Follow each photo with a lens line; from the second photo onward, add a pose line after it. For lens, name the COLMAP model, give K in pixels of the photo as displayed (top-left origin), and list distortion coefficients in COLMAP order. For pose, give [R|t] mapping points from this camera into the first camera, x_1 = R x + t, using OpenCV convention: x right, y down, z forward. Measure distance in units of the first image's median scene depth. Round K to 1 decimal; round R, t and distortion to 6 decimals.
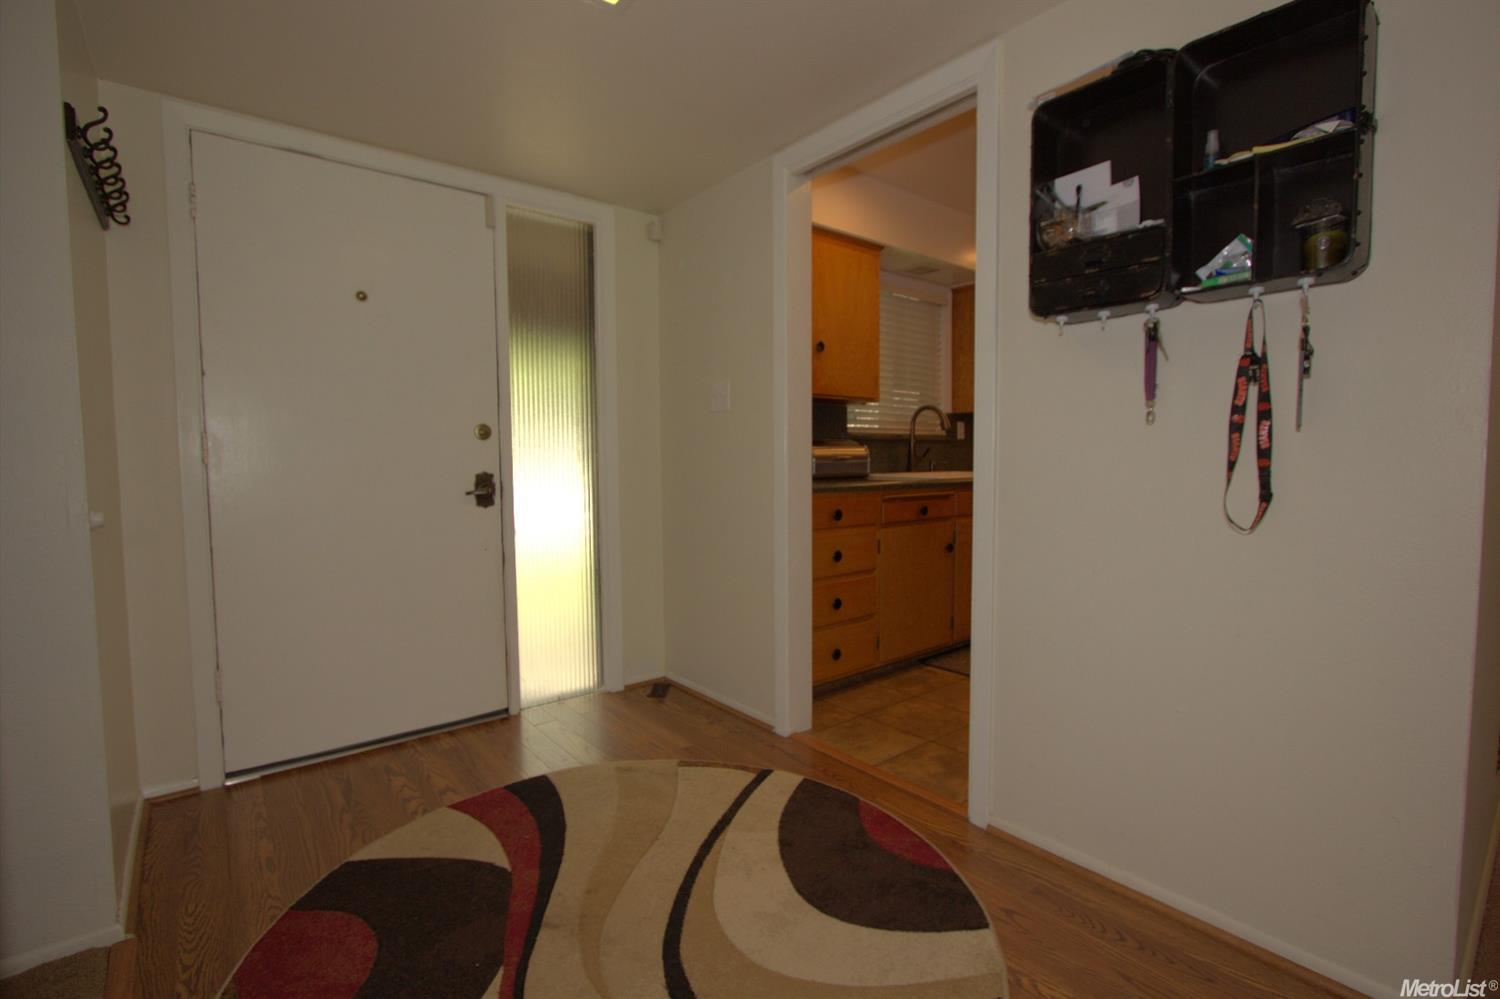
lens RADIAL K [[687.4, 0, 751.9], [0, 687.4, 499.8], [0, 0, 1]] dist [-0.013993, 0.002398]
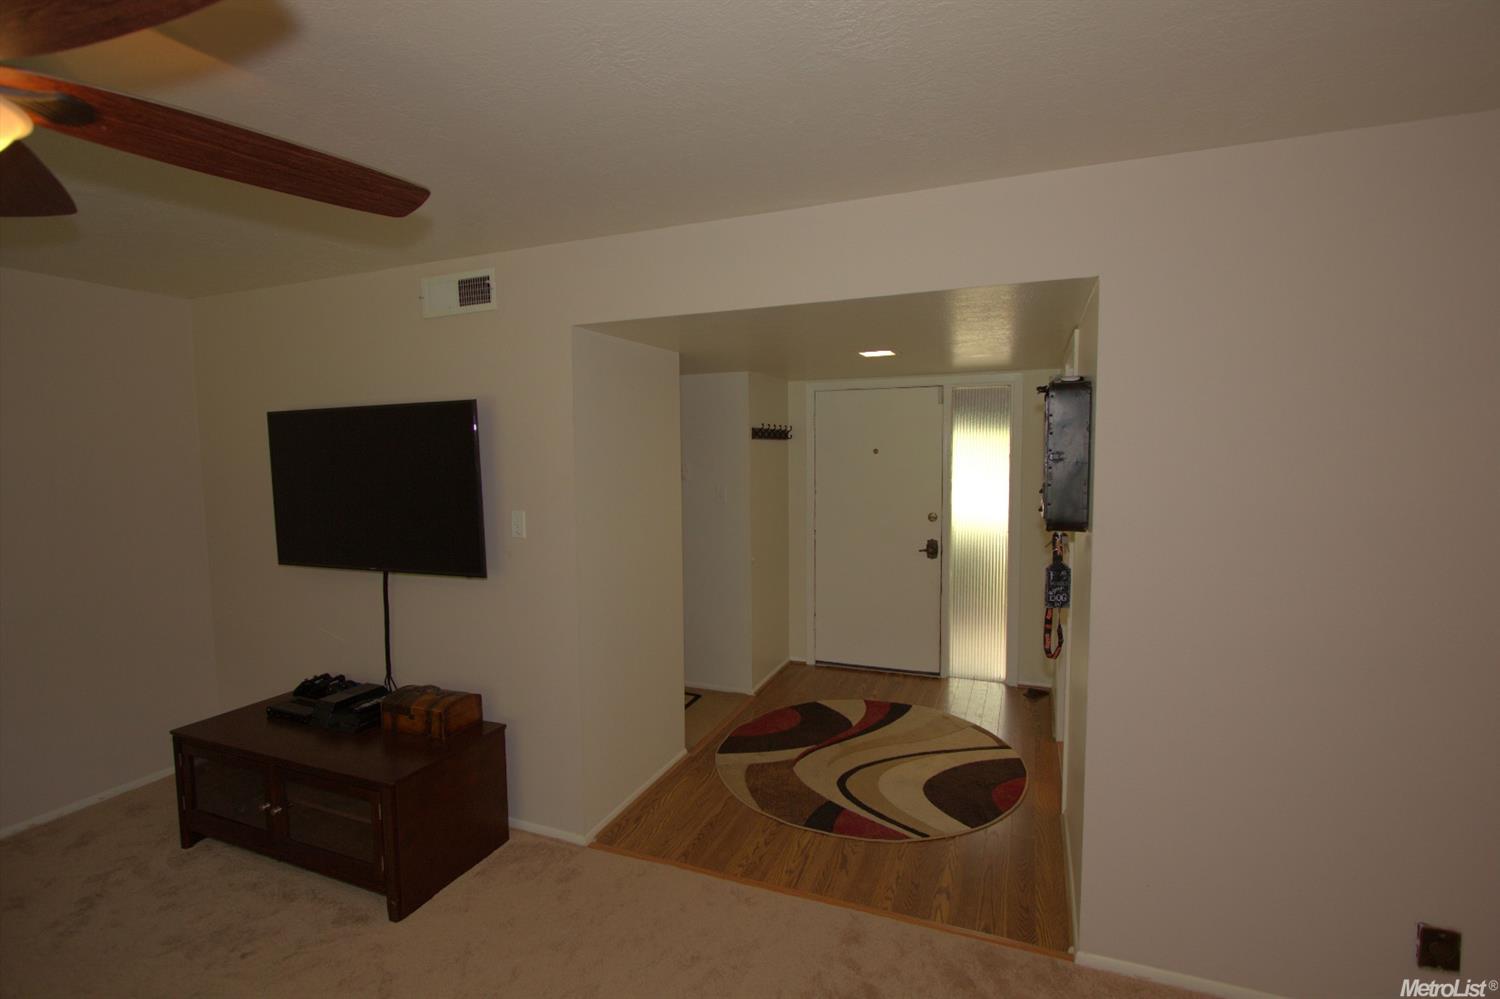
lens RADIAL K [[687.4, 0, 752.0], [0, 687.4, 499.7], [0, 0, 1]] dist [-0.013993, 0.002398]
pose [[0.479882, 0.063828, -0.875008, 1.215953], [-0.041737, 0.997882, 0.049901, -0.273780], [0.876340, 0.012574, 0.481529, -0.362691]]
